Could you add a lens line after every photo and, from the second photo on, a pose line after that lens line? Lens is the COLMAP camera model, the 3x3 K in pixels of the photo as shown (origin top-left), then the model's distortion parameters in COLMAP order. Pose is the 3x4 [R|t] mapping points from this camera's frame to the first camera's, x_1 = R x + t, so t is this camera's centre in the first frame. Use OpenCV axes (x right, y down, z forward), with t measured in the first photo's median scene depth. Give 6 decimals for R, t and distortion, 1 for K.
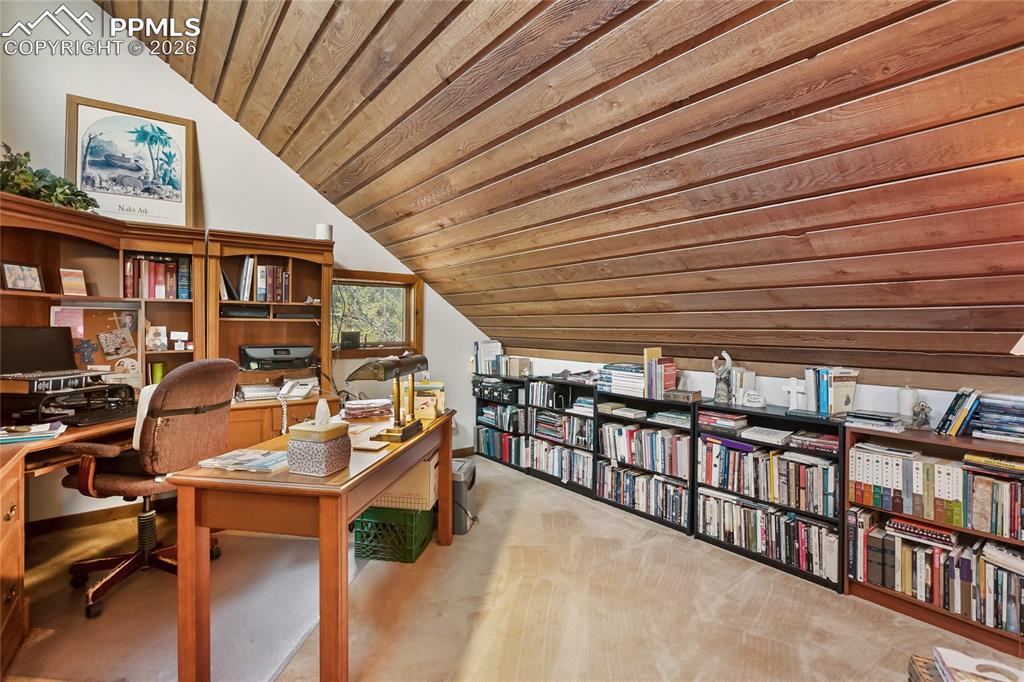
lens RADIAL K [[474.4, 0, 503.7], [0, 474.4, 338.3], [0, 0, 1]] dist [-0.041007, 0.010496]
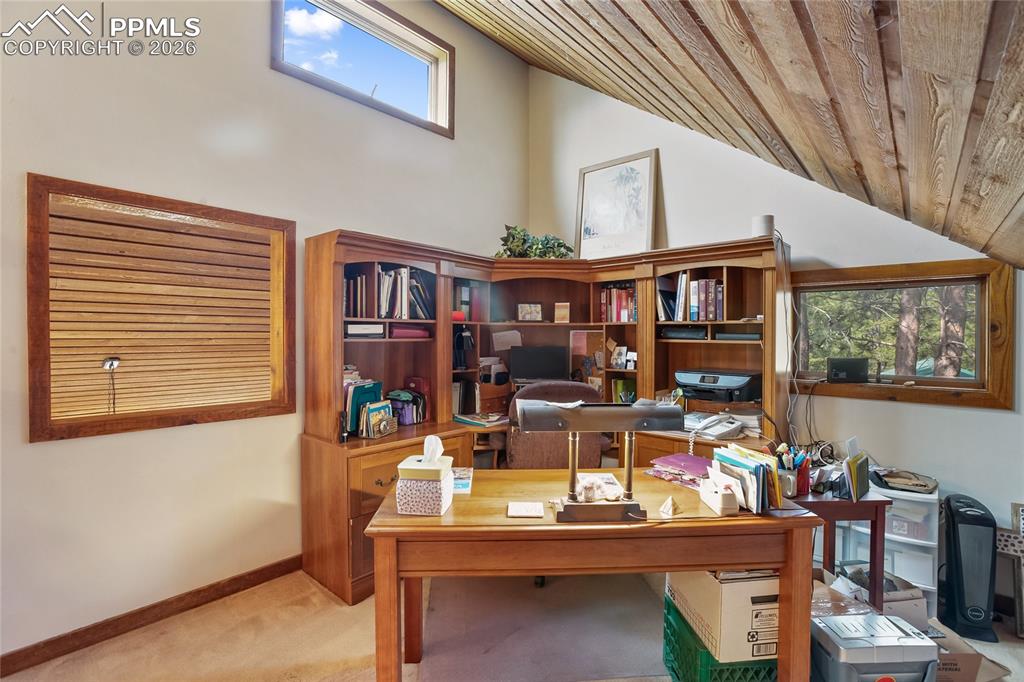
lens RADIAL K [[474.4, 0, 503.7], [0, 474.4, 338.3], [0, 0, 1]] dist [-0.041007, 0.010496]
pose [[0.202371, 0.005048, -0.979296, 0.291329], [-0.024143, 0.999709, 0.000164, -0.037287], [0.979011, 0.023610, 0.202434, 0.469617]]
